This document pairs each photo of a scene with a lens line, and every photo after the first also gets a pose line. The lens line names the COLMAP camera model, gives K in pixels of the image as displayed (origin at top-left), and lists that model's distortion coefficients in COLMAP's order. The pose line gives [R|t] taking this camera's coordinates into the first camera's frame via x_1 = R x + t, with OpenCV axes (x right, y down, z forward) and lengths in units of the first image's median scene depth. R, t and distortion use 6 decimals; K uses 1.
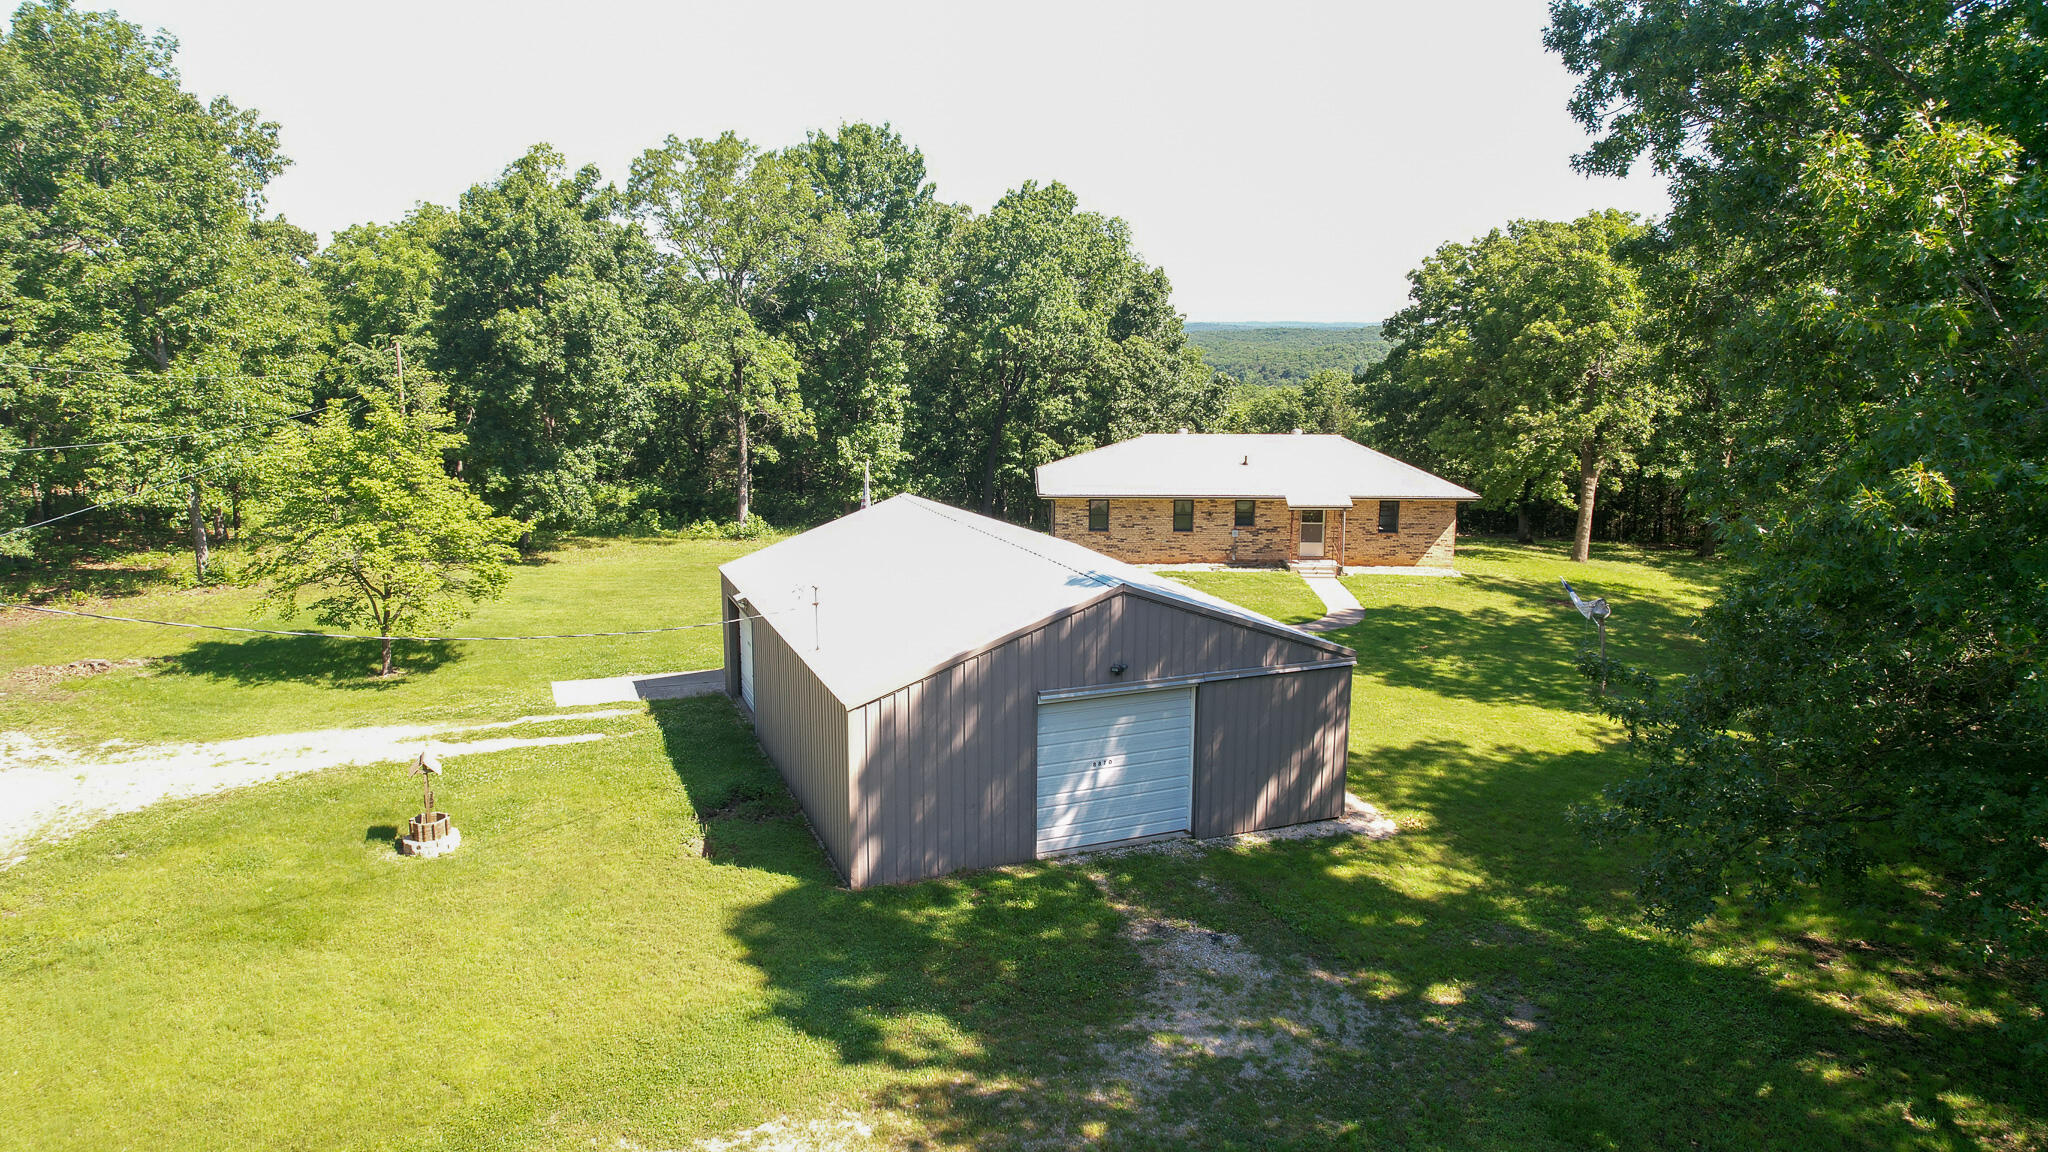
lens RADIAL K [[1318.4, 0, 1017.7], [0, 1318.4, 582.7], [0, 0, 1]] dist [-0.050462, 0.039558]
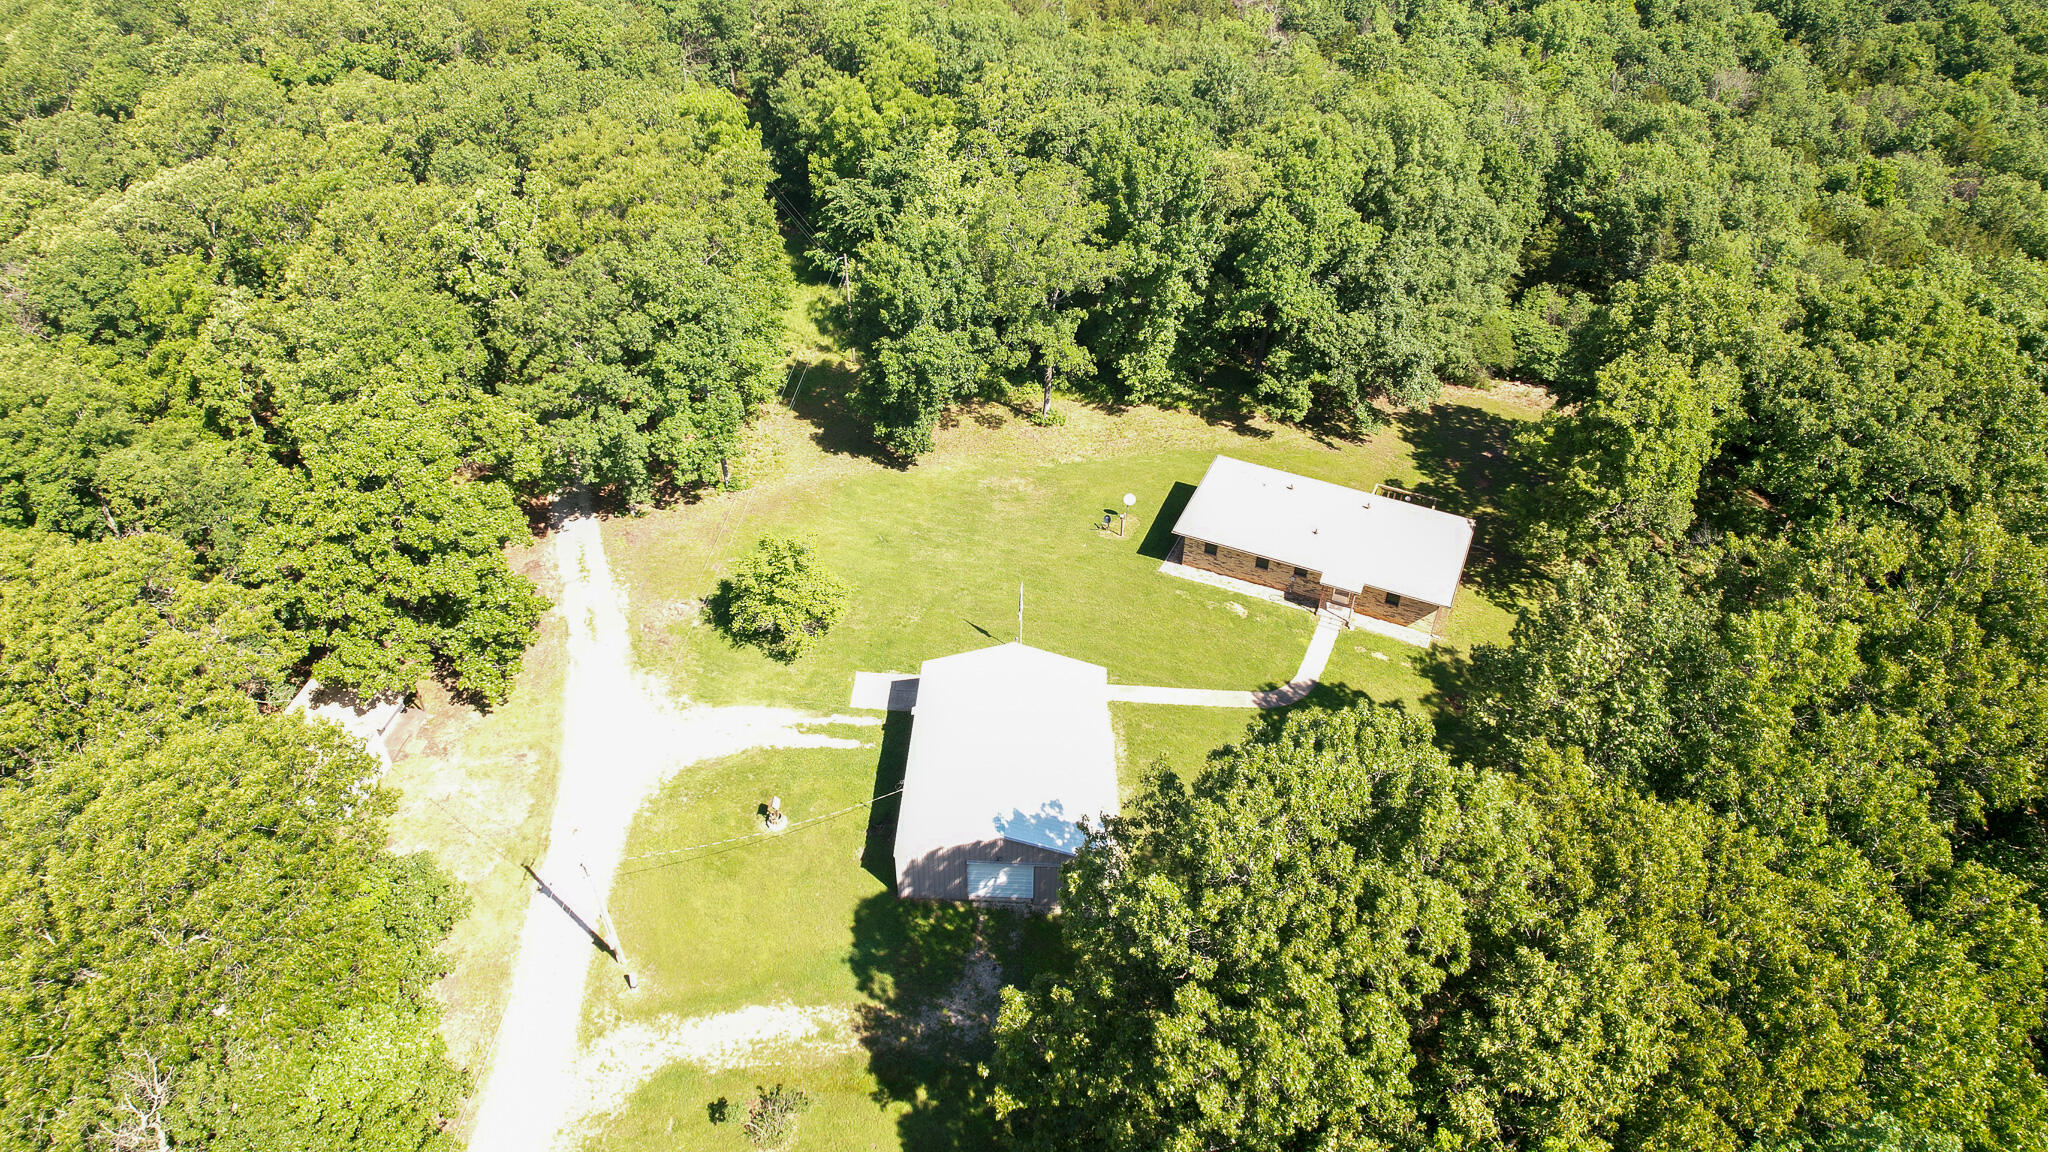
lens RADIAL K [[1318.4, 0, 1015.5], [0, 1318.4, 578.5], [0, 0, 1]] dist [-0.050462, 0.039558]
pose [[0.913096, 0.264903, -0.309971, 0.349057], [-0.086203, 0.868440, 0.488243, -0.774131], [0.398528, -0.419092, 0.815805, -0.408092]]
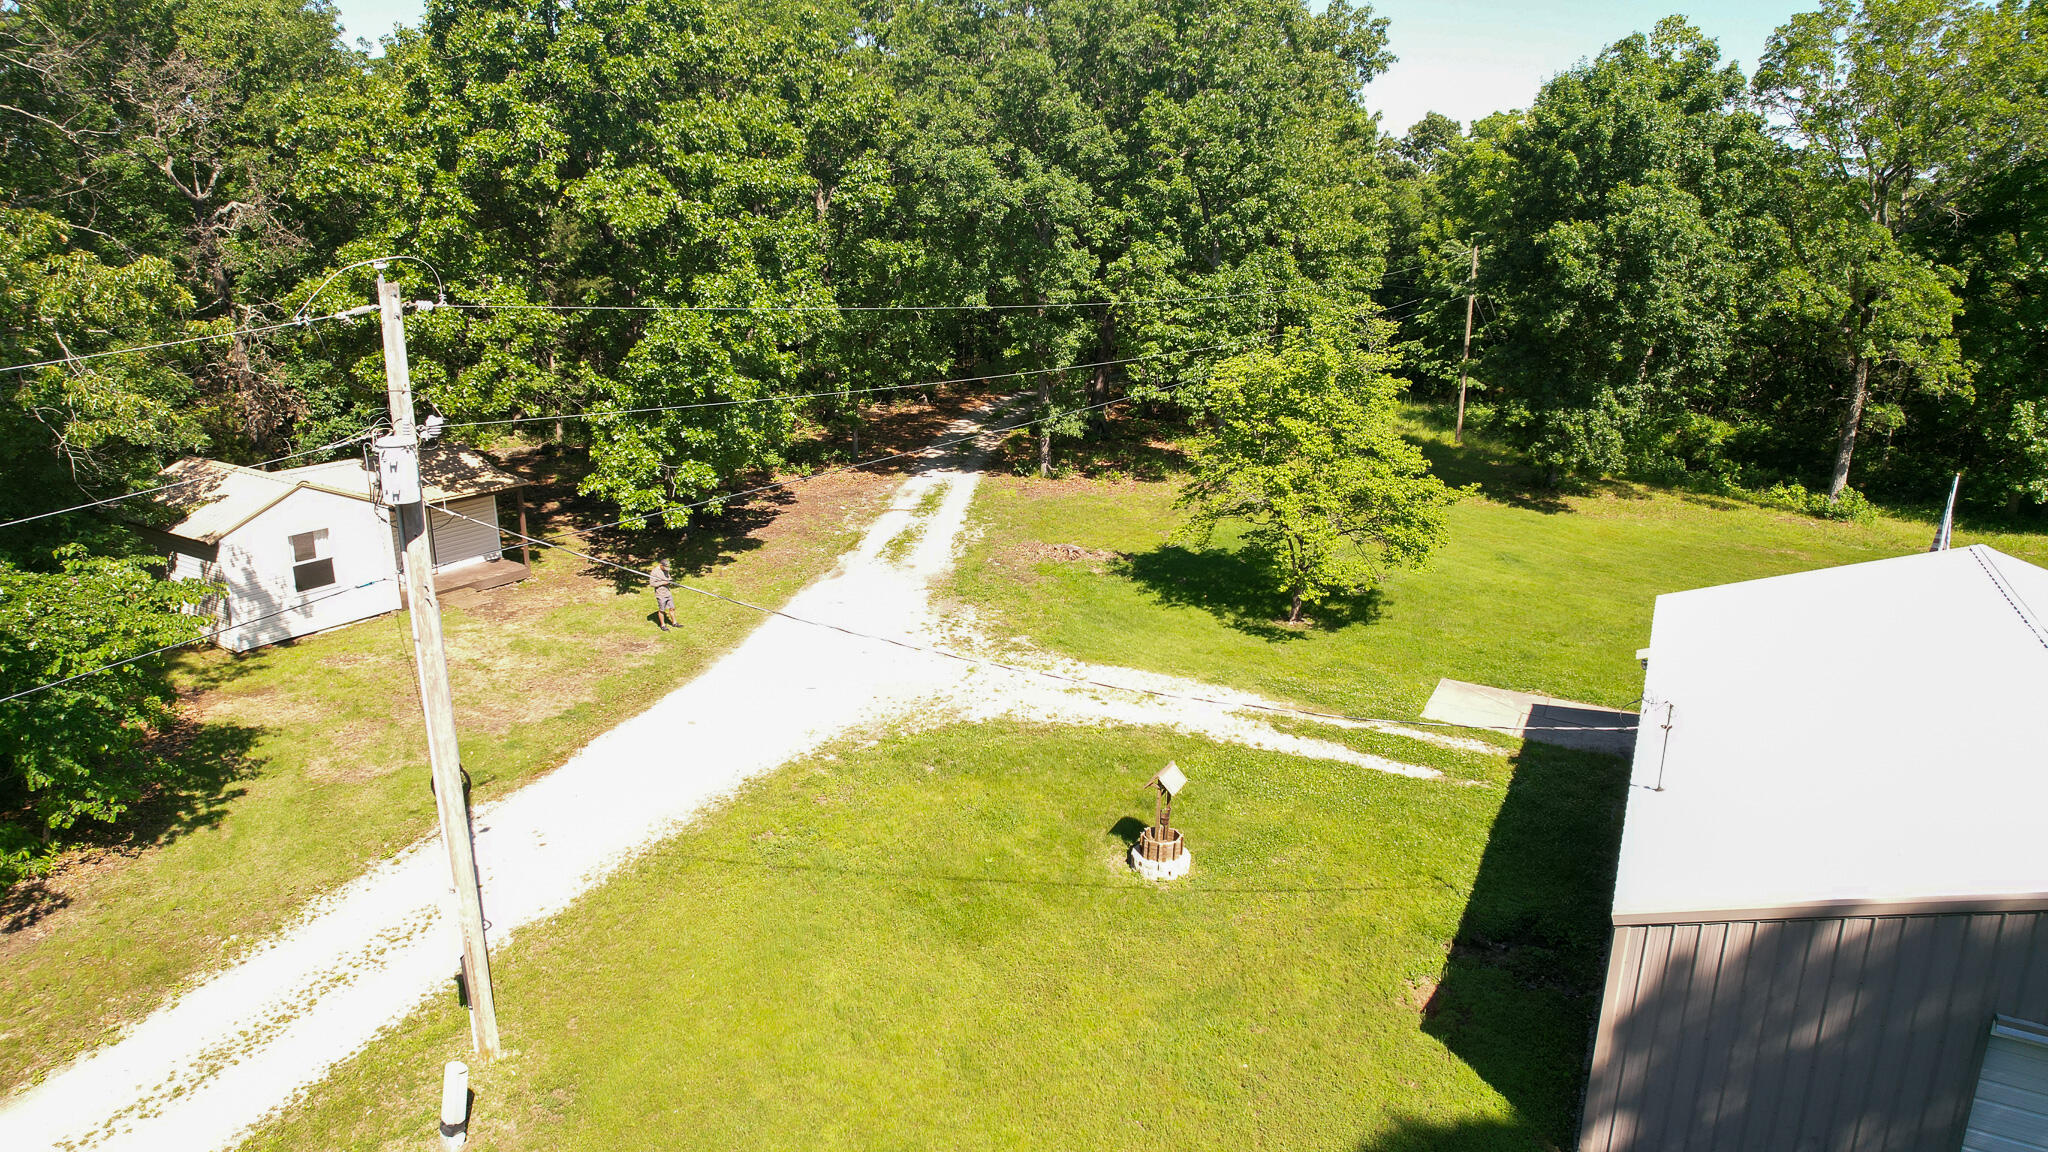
lens RADIAL K [[1318.4, 0, 1010.5], [0, 1318.4, 568.2], [0, 0, 1]] dist [-0.050462, 0.039558]
pose [[0.661039, 0.210470, -0.720229, 0.042697], [-0.153323, 0.977491, 0.144926, -0.052205], [0.734520, 0.014626, 0.678429, 0.140260]]
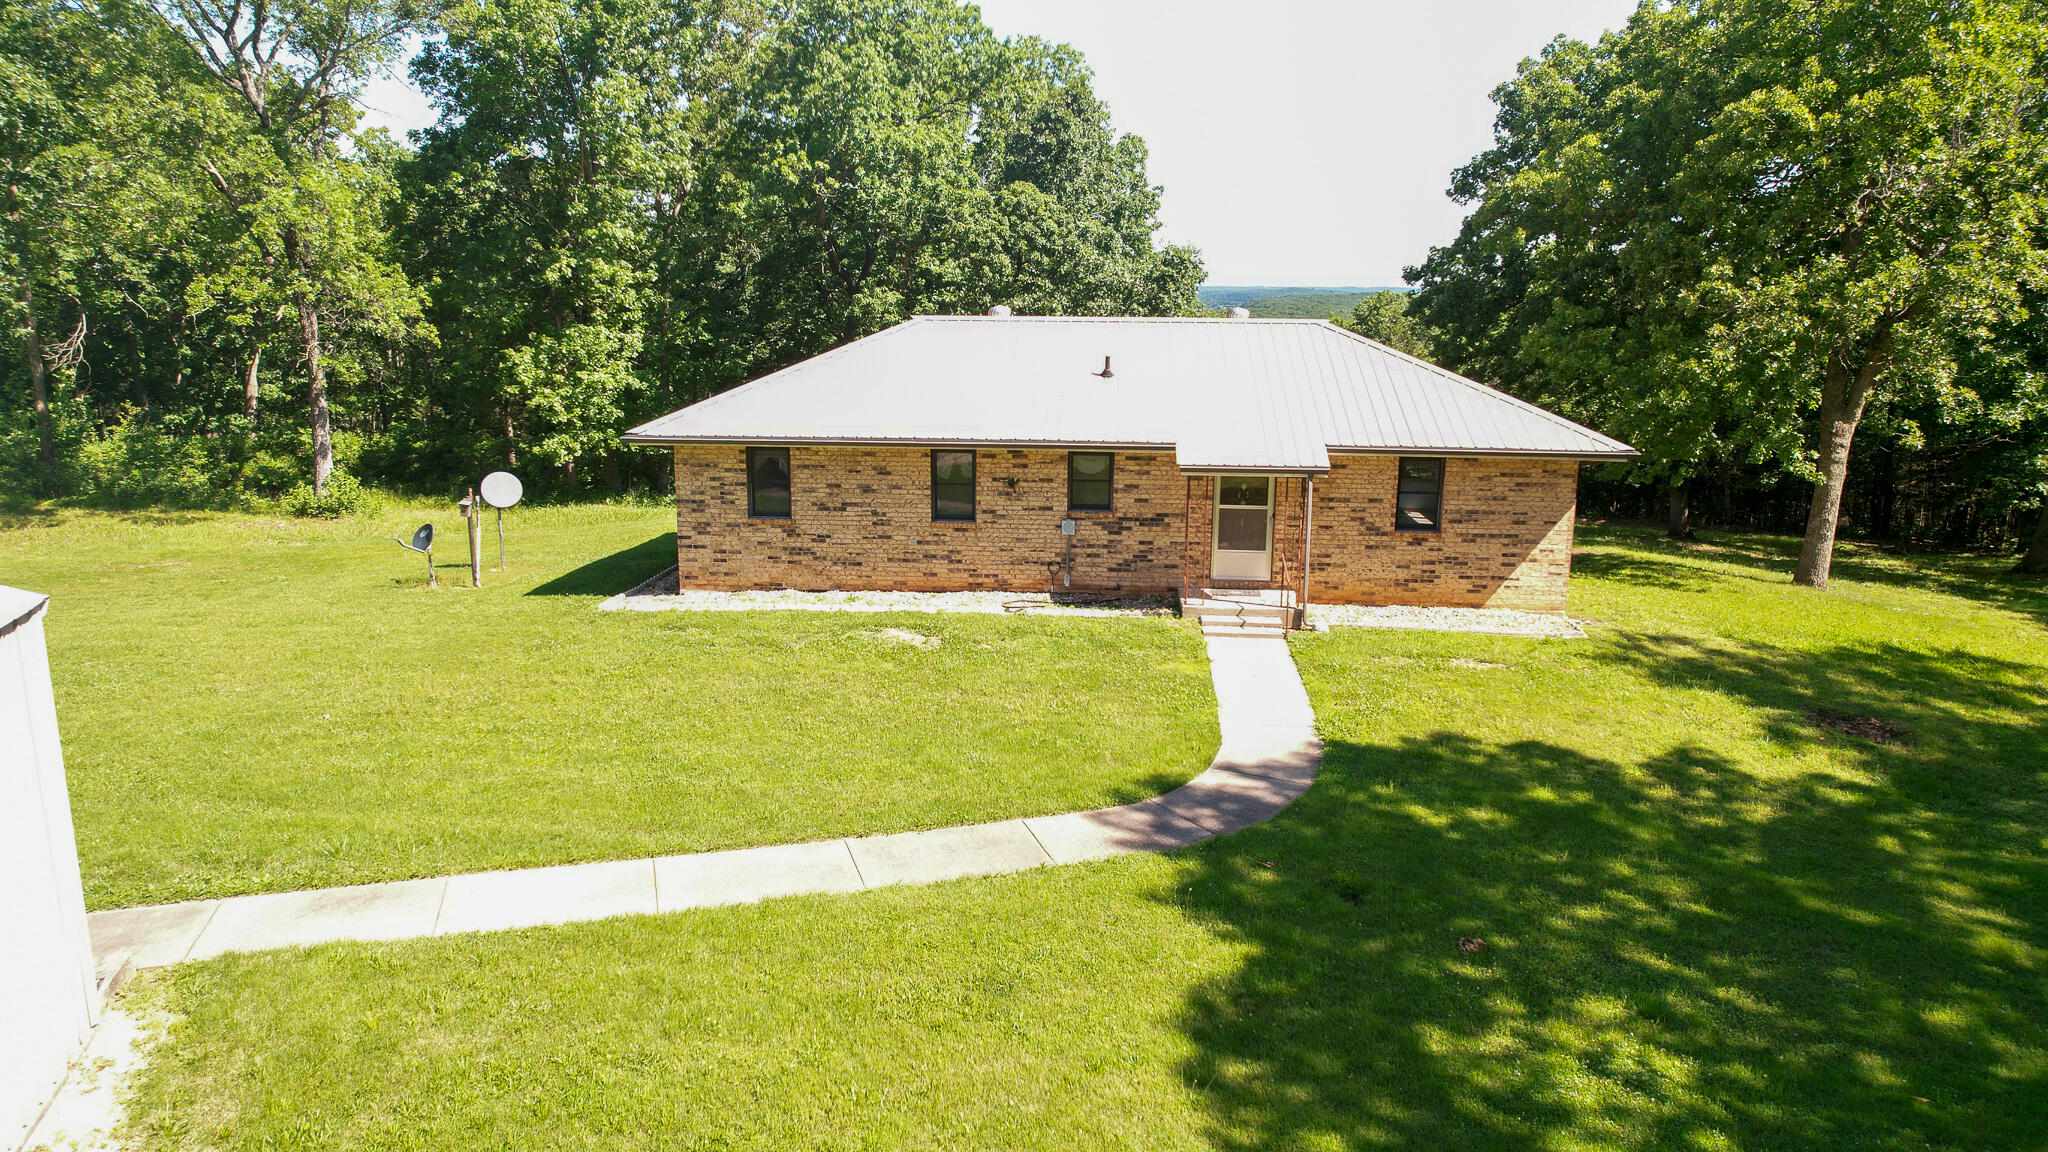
lens RADIAL K [[1318.4, 0, 1012.8], [0, 1318.4, 570.9], [0, 0, 1]] dist [-0.050462, 0.039558]
pose [[0.997399, 0.017510, -0.069914, 0.177827], [-0.016273, 0.999702, 0.018212, -0.030347], [0.070212, -0.017027, 0.997387, 0.552947]]
